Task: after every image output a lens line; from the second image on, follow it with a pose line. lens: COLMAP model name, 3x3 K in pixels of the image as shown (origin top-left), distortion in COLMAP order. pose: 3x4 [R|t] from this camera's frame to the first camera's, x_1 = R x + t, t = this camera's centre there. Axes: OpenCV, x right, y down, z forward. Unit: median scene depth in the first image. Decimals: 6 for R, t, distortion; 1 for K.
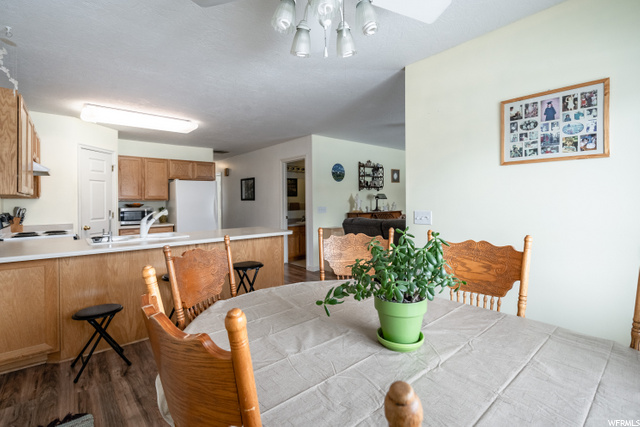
lens RADIAL K [[294.1, 0, 321.8], [0, 294.1, 204.8], [0, 0, 1]] dist [-0.000936, 0.000025]
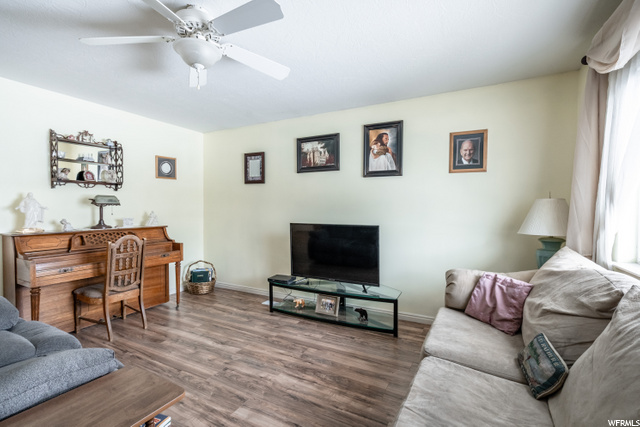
lens RADIAL K [[291.1, 0, 320.0], [0, 291.1, 213.5], [0, 0, 1]] dist [-0.001838, 0.000082]
pose [[0.931082, 0.007531, 0.364733, 0.355679], [-0.009358, 0.999951, 0.003242, -0.009456], [-0.364690, -0.006432, 0.931107, 0.351956]]
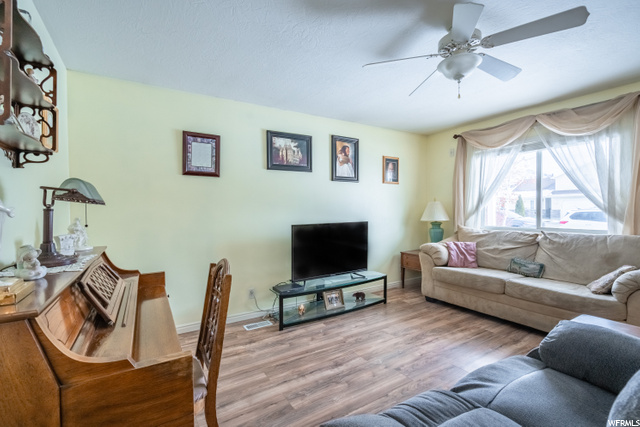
lens RADIAL K [[291.1, 0, 320.0], [0, 291.1, 213.5], [0, 0, 1]] dist [-0.001838, 0.000082]
pose [[0.159003, -0.003482, 0.987272, 0.015583], [0.025592, 0.999672, -0.000596, -0.007288], [-0.986946, 0.025361, 0.159040, 0.759433]]
